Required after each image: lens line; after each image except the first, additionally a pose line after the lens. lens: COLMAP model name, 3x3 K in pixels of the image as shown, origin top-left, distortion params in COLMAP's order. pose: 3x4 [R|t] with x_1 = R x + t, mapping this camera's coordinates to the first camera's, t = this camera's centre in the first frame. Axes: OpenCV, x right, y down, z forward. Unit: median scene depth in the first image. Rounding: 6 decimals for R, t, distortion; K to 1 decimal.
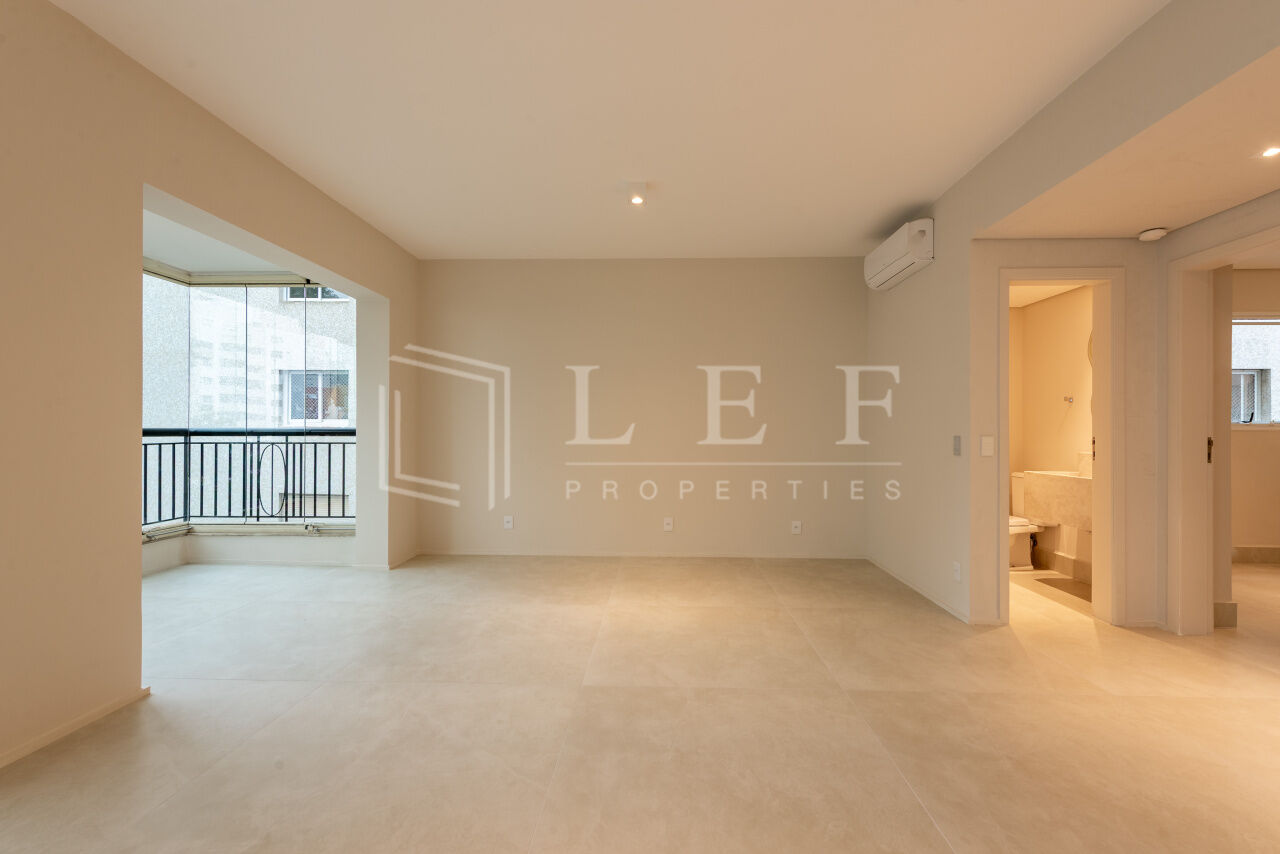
lens RADIAL K [[560.3, 0, 647.6], [0, 560.3, 429.9], [0, 0, 1]] dist [0.013723, -0.000505]
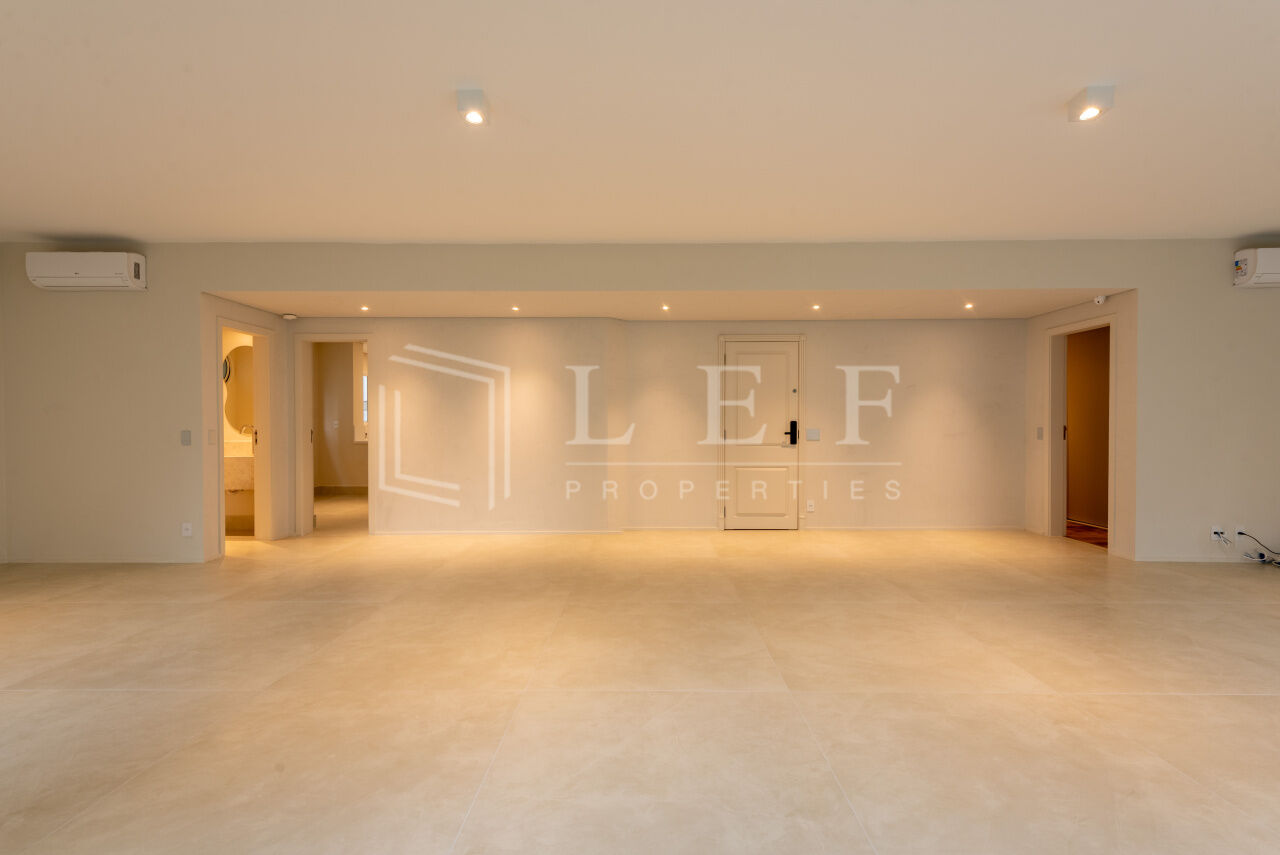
lens RADIAL K [[534.5, 0, 641.9], [0, 534.5, 431.0], [0, 0, 1]] dist [0.010741, -0.001145]
pose [[-0.022116, -0.014856, 0.999645, -0.604070], [0.000707, 0.999889, 0.014875, -0.005634], [-0.999755, 0.001035, -0.022103, -0.055541]]
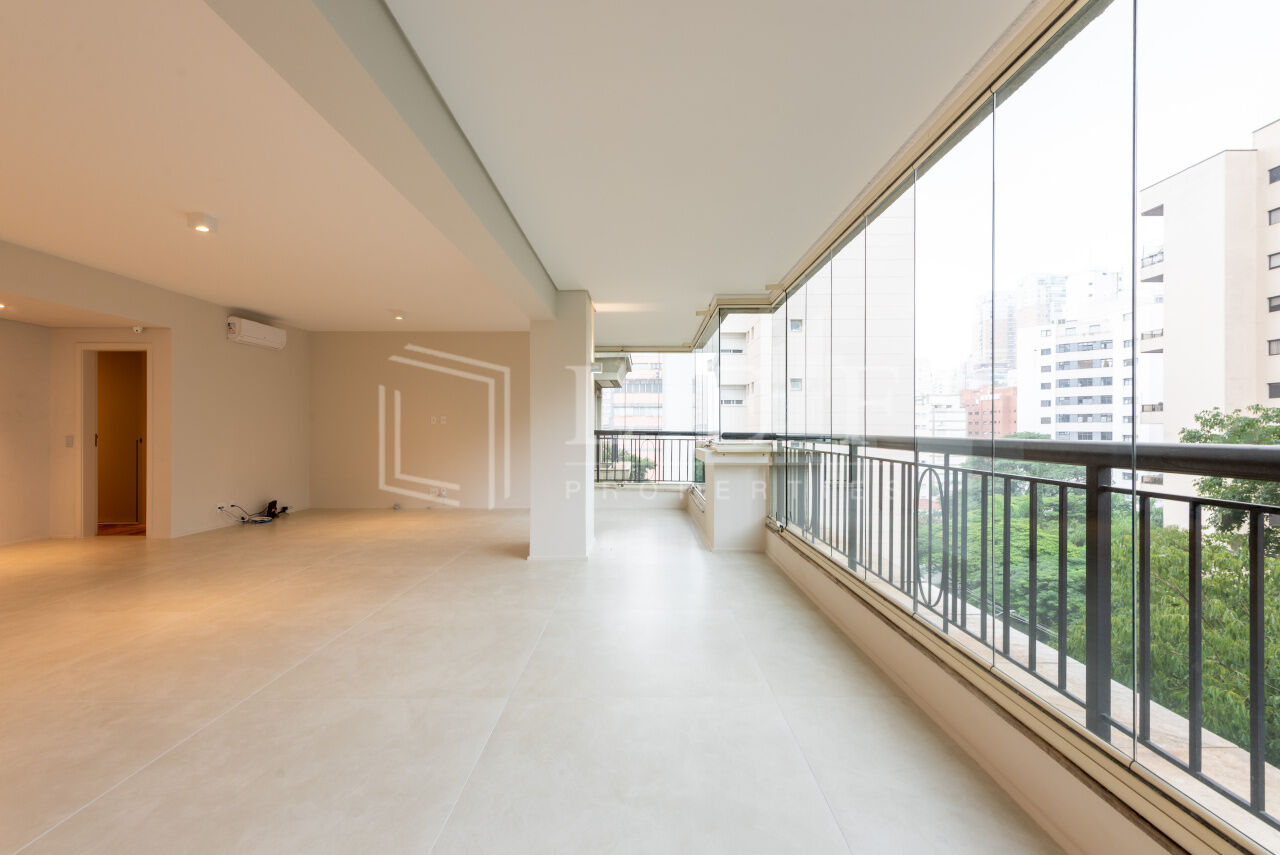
lens RADIAL K [[534.5, 0, 641.9], [0, 534.5, 431.0], [0, 0, 1]] dist [0.010741, -0.001145]
pose [[-0.999587, -0.003417, -0.028551, -0.717565], [-0.003379, 0.999993, -0.001384, -0.008447], [0.028555, -0.001287, -0.999591, 0.331467]]
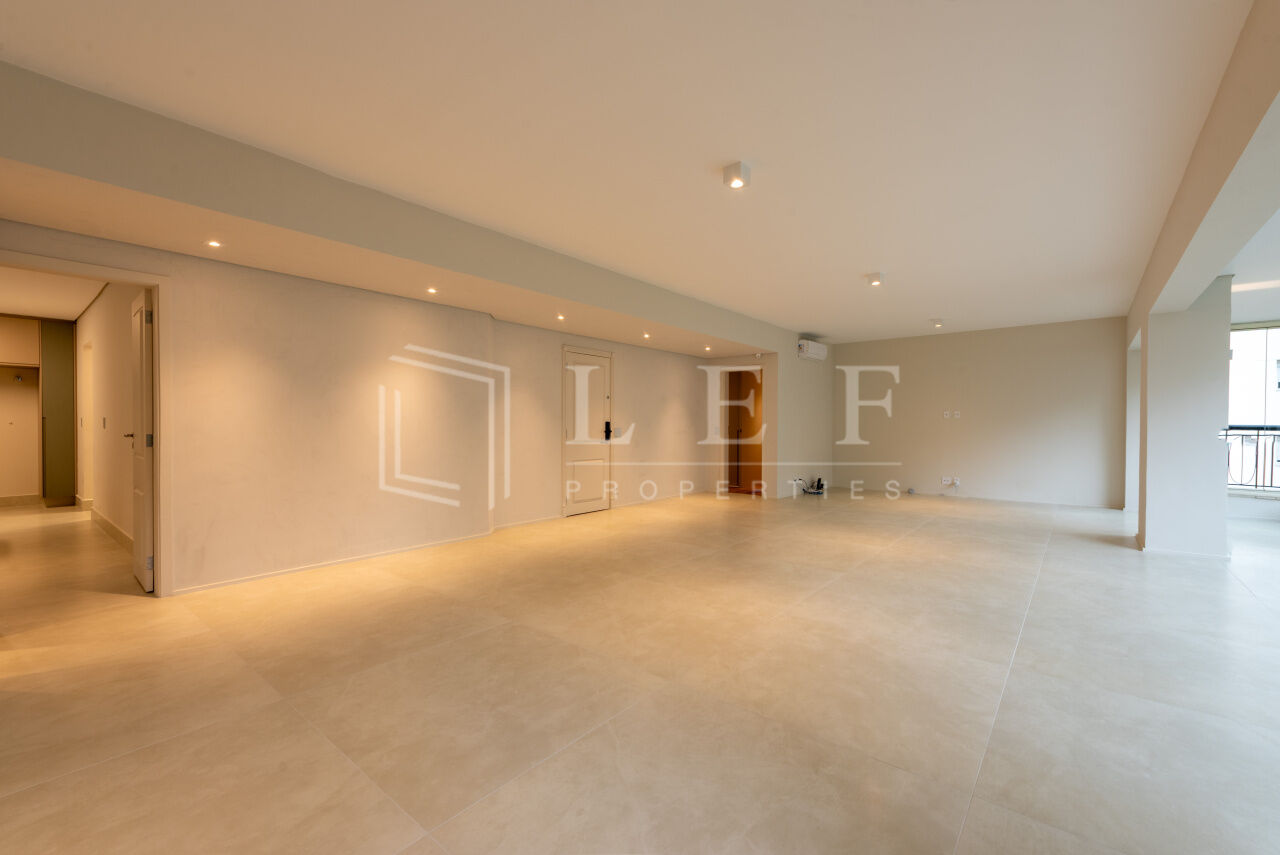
lens RADIAL K [[529.2, 0, 641.3], [0, 529.2, 430.3], [0, 0, 1]] dist [0.009736, -0.001000]
pose [[-0.790037, -0.011768, 0.612946, -0.373152], [-0.006363, 0.999919, 0.010997, -0.002390], [-0.613026, 0.004789, -0.790048, 0.742387]]
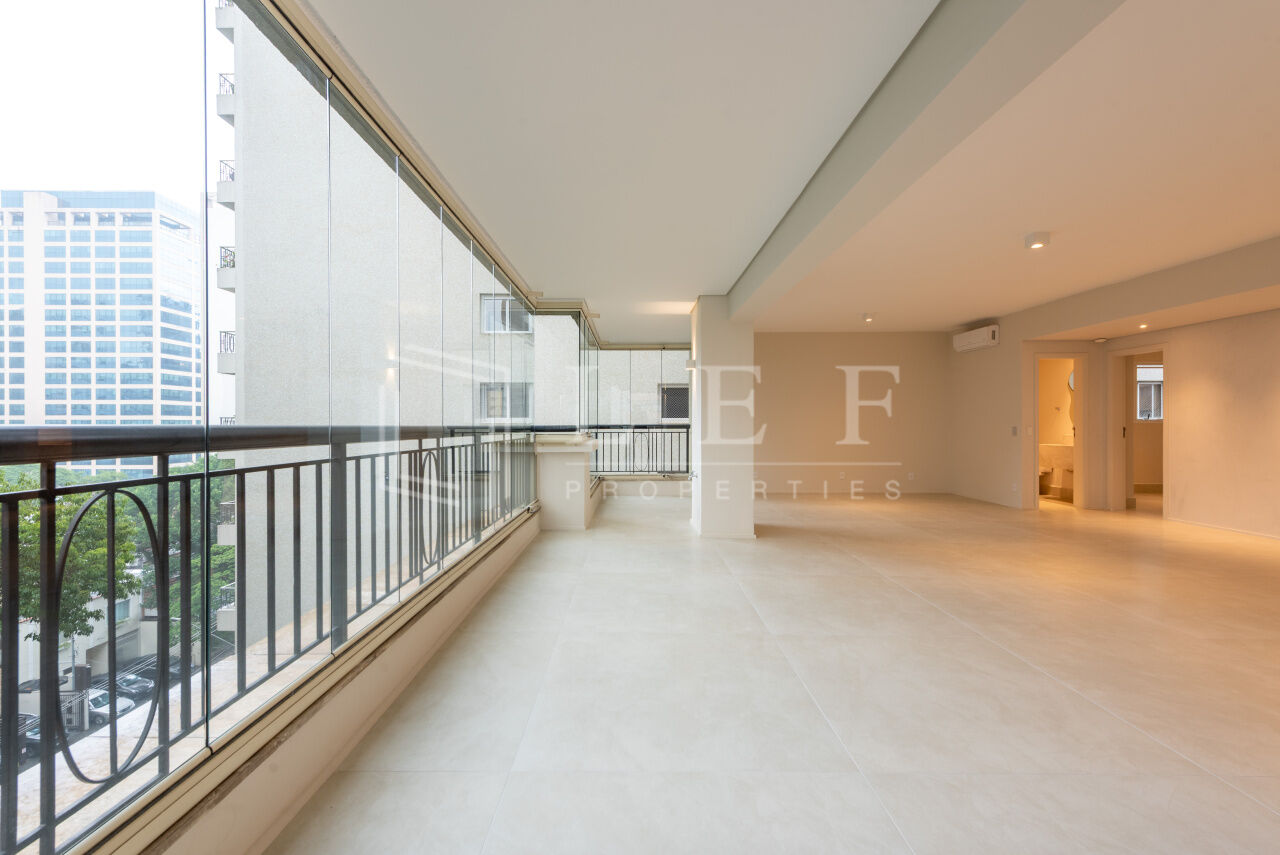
lens RADIAL K [[533.2, 0, 634.6], [0, 533.2, 426.8], [0, 0, 1]] dist [0.011727, -0.000169]
pose [[0.999583, -0.004116, 0.028591, -0.788551], [0.003957, 0.999976, 0.005600, -0.005836], [-0.028613, -0.005485, 0.999576, -0.839568]]
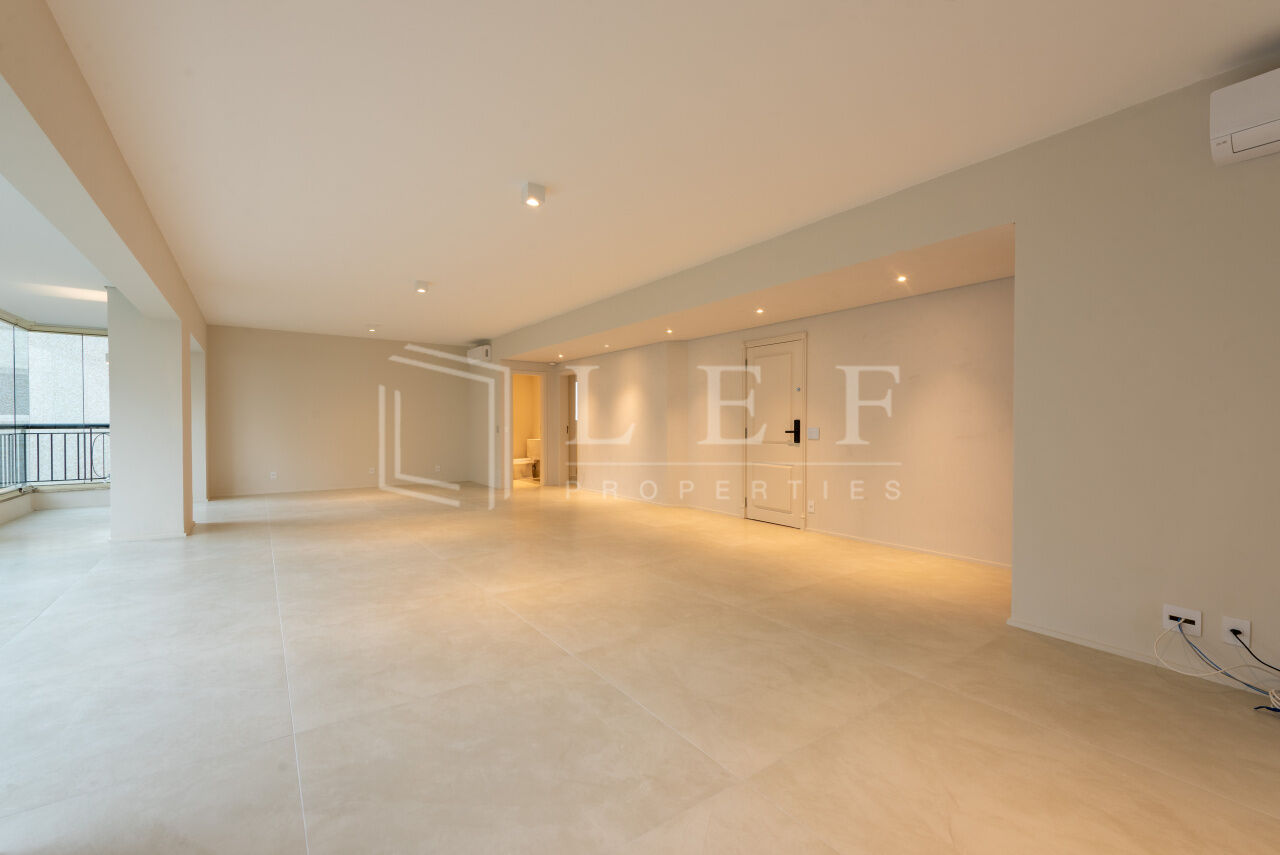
lens RADIAL K [[529.2, 0, 641.3], [0, 529.2, 430.3], [0, 0, 1]] dist [0.009736, -0.001000]
pose [[0.792878, -0.010431, 0.609291, -0.400339], [0.001636, 0.999886, 0.014990, -0.004576], [-0.609378, -0.010888, 0.792805, -1.238049]]
